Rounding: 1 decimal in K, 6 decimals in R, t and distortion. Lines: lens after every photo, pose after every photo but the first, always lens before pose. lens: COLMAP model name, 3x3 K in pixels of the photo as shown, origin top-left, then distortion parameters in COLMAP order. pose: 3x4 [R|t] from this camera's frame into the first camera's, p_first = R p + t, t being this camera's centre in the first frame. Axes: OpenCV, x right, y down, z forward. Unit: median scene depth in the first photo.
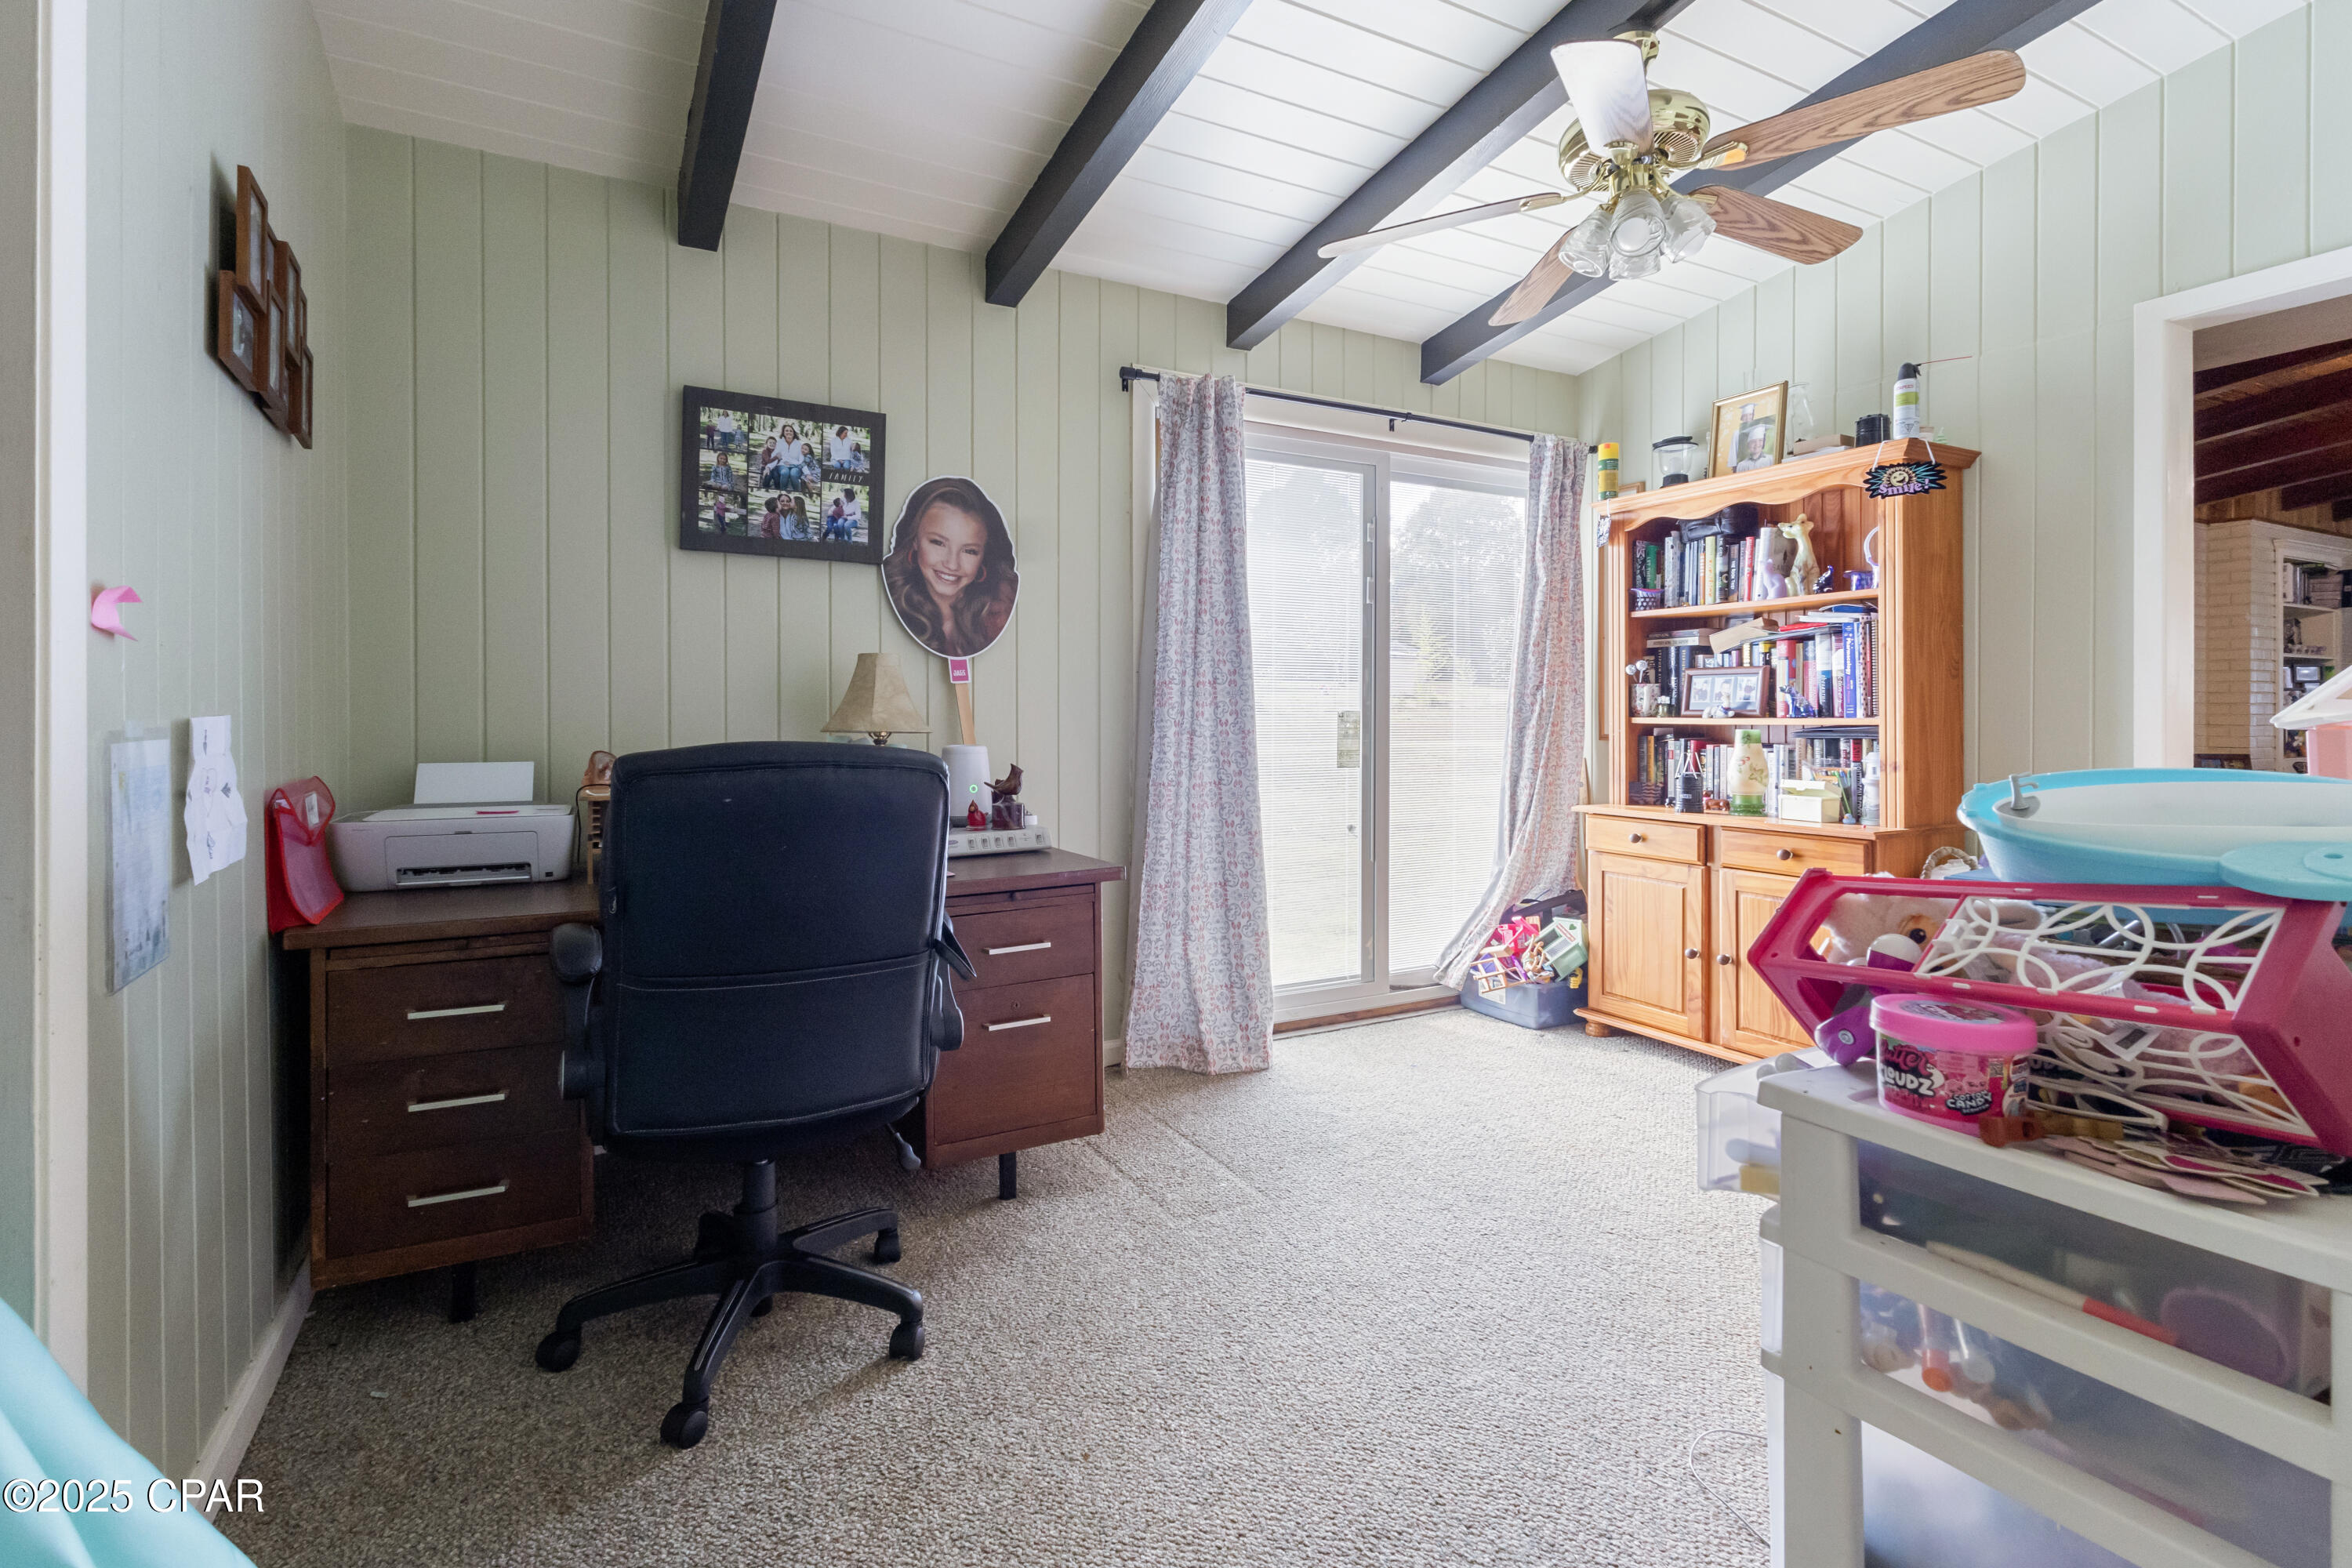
lens RADIAL K [[1111.0, 0, 1185.9], [0, 1111.0, 714.2], [0, 0, 1]] dist [-0.003255, -0.000153]
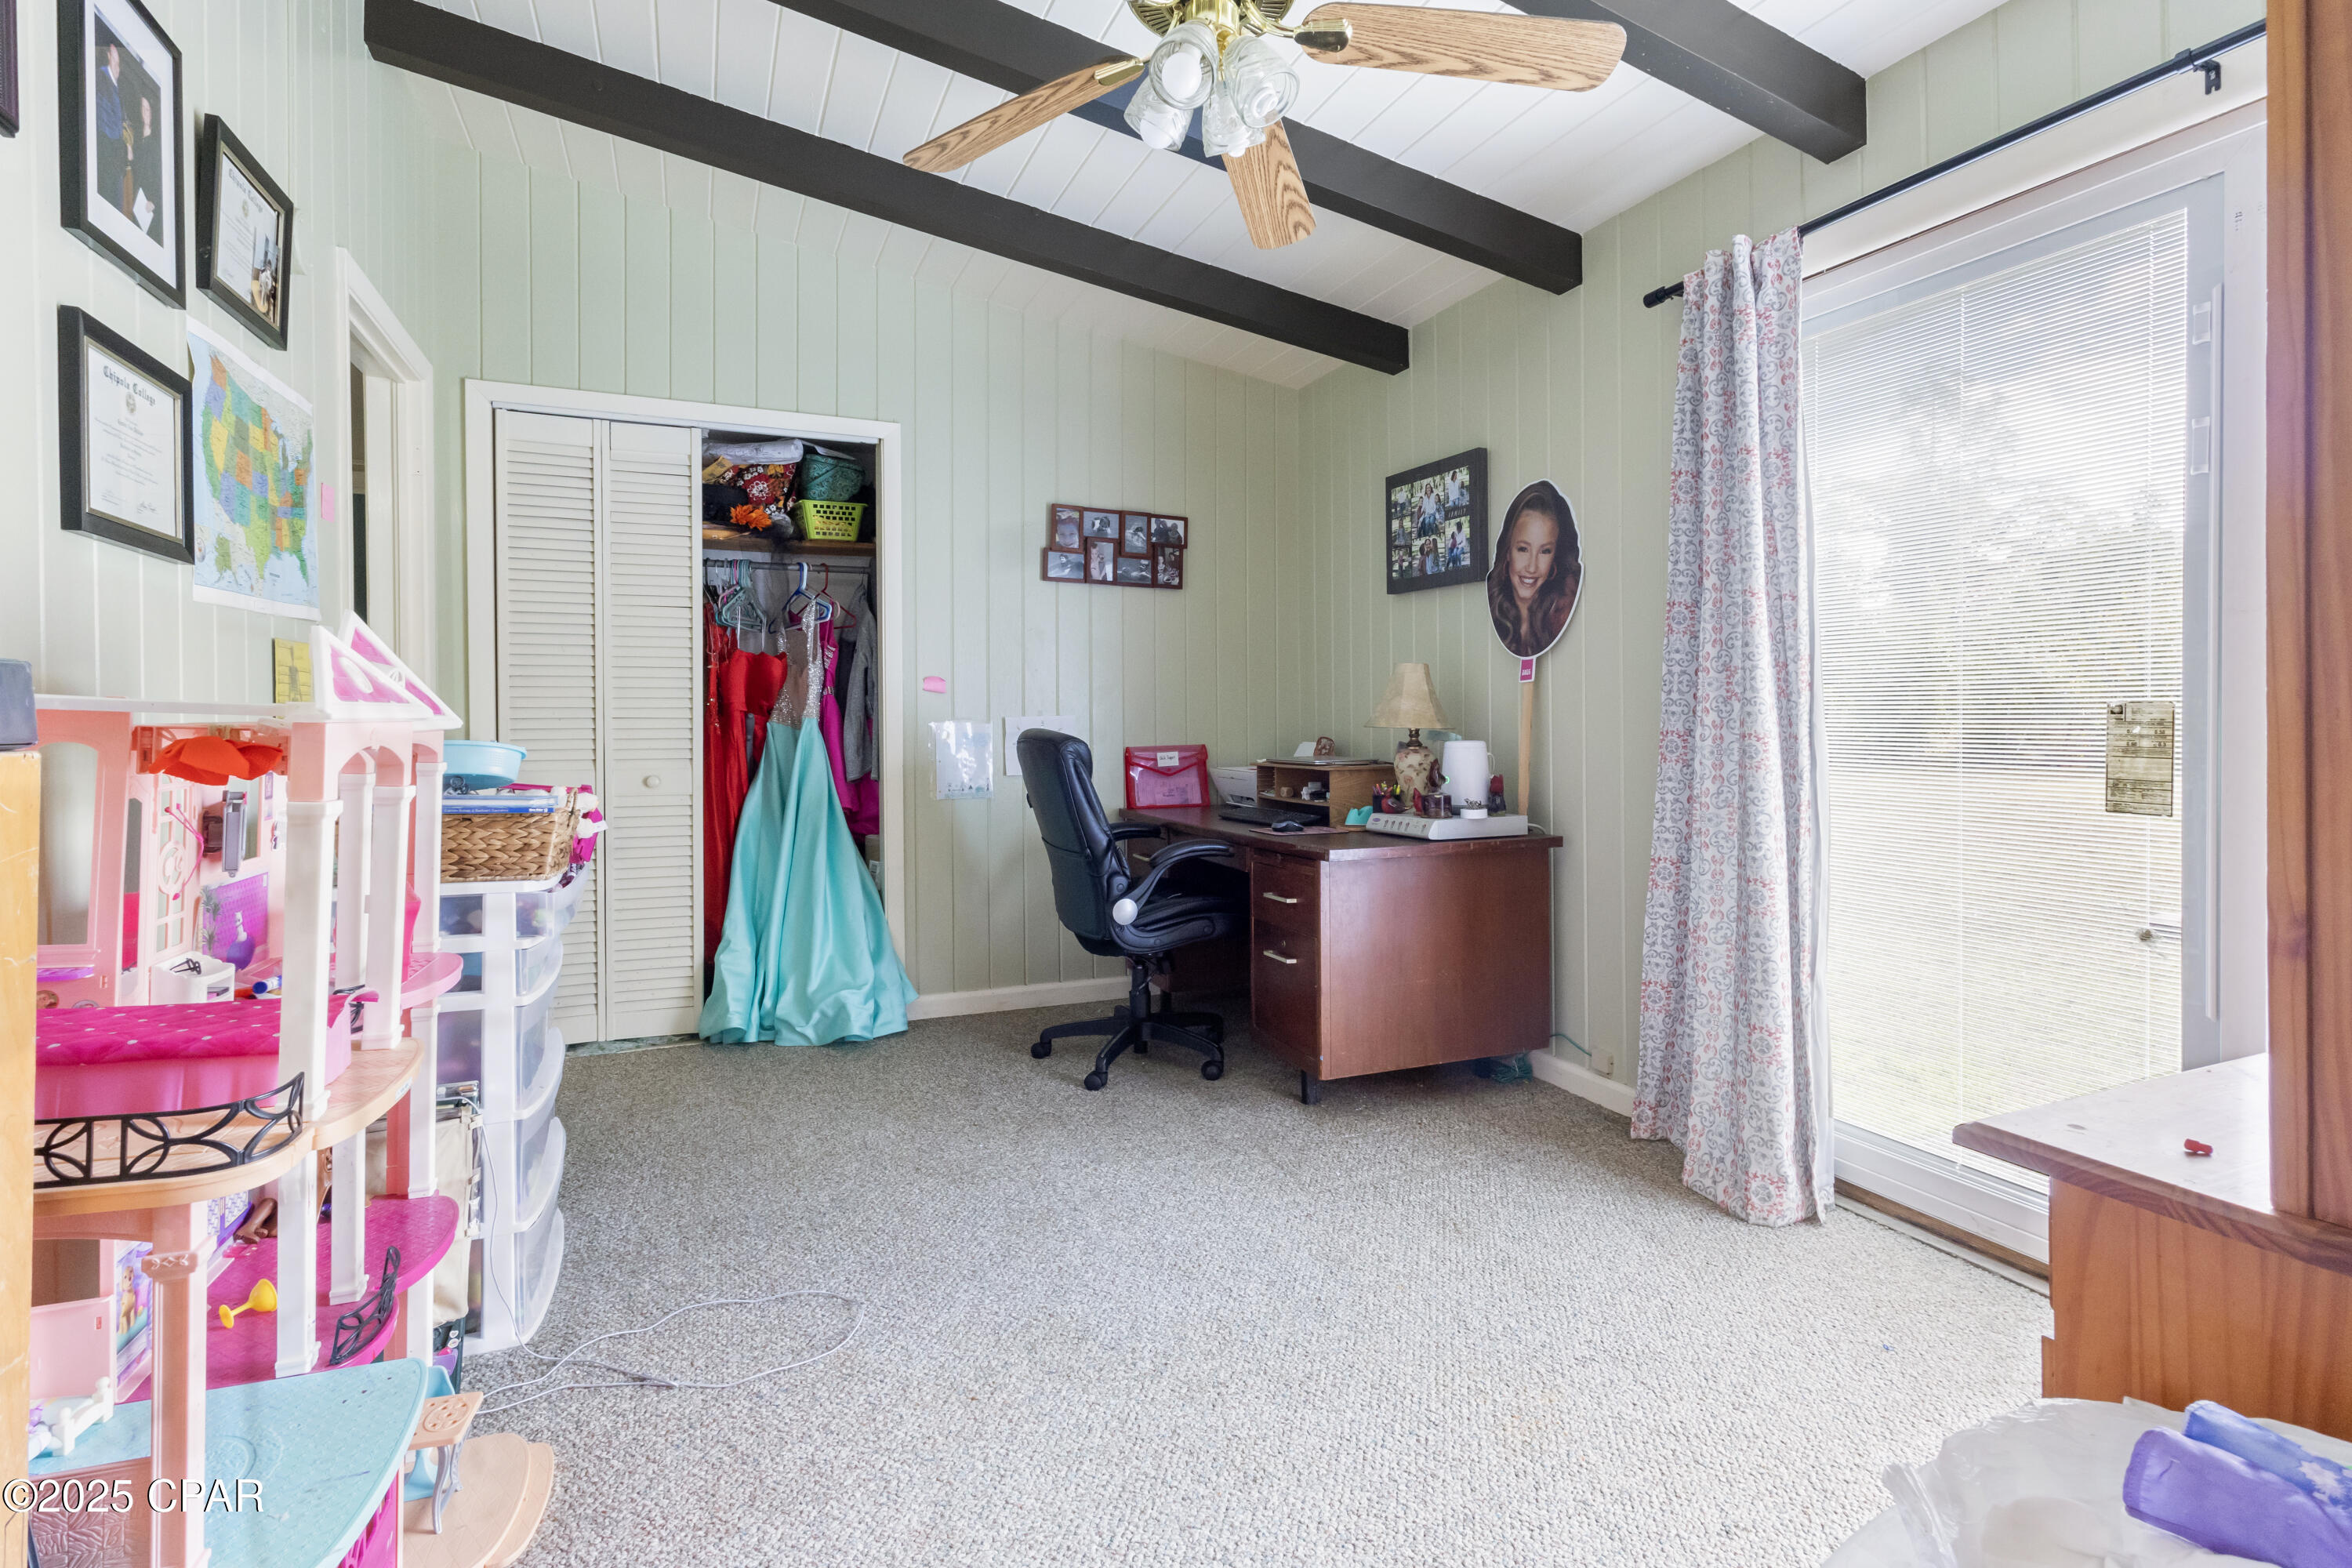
lens RADIAL K [[1111.0, 0, 1173.1], [0, 1111.0, 719.0], [0, 0, 1]] dist [-0.003255, -0.000153]
pose [[-0.091641, 0.001871, -0.995790, 0.907167], [0.000619, 0.999998, 0.001822, 0.004857], [0.995792, -0.000449, -0.091642, 0.808484]]
